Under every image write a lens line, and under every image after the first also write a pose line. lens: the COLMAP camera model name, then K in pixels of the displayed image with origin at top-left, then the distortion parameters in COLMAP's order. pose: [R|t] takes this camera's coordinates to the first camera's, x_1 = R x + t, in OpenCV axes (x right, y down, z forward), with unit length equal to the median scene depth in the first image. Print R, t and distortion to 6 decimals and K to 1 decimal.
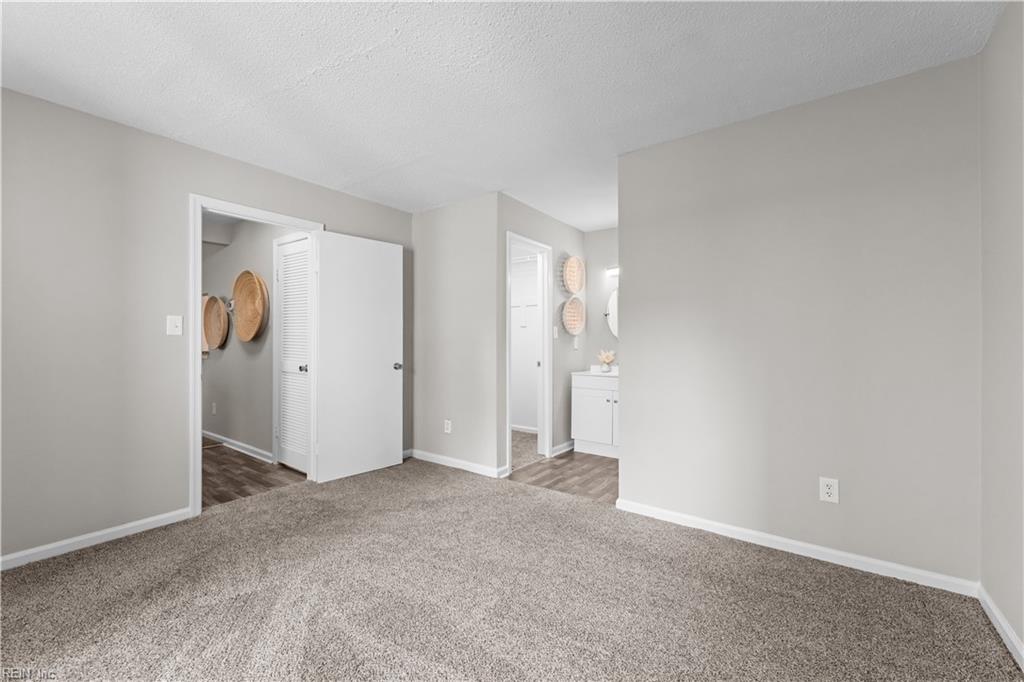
lens RADIAL K [[415.6, 0, 505.5], [0, 415.6, 342.9], [0, 0, 1]] dist [-0.000100, -0.000003]
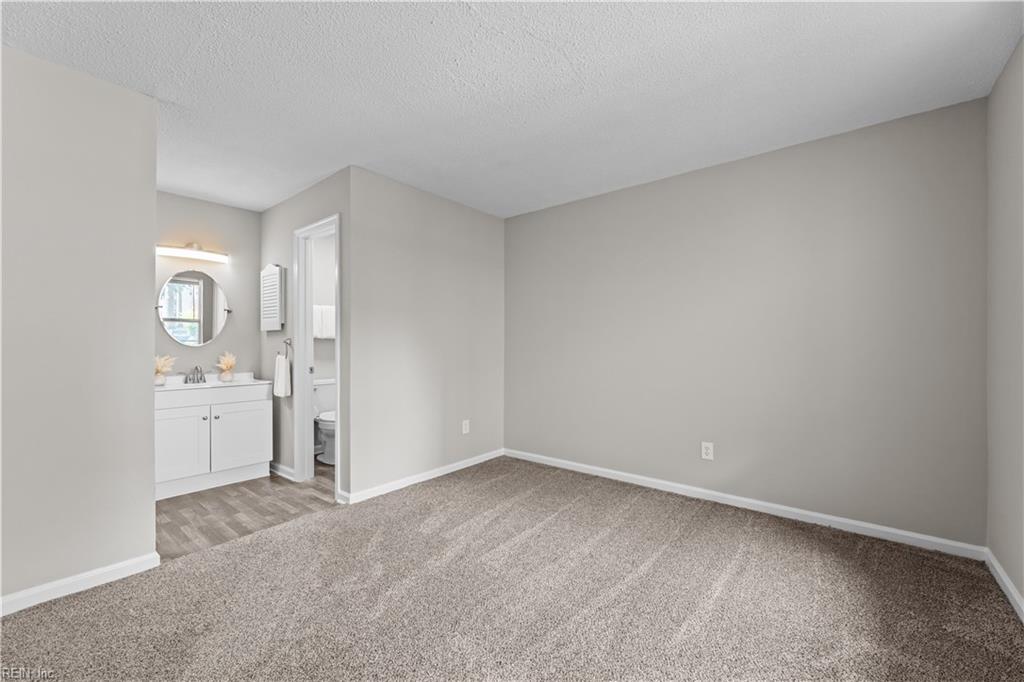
lens RADIAL K [[415.6, 0, 505.5], [0, 415.6, 342.9], [0, 0, 1]] dist [-0.000100, -0.000003]
pose [[0.050623, 0.002037, 0.998716, -0.664382], [0.005822, 0.999980, -0.002334, -0.000618], [-0.998701, 0.005932, 0.050610, 0.494343]]
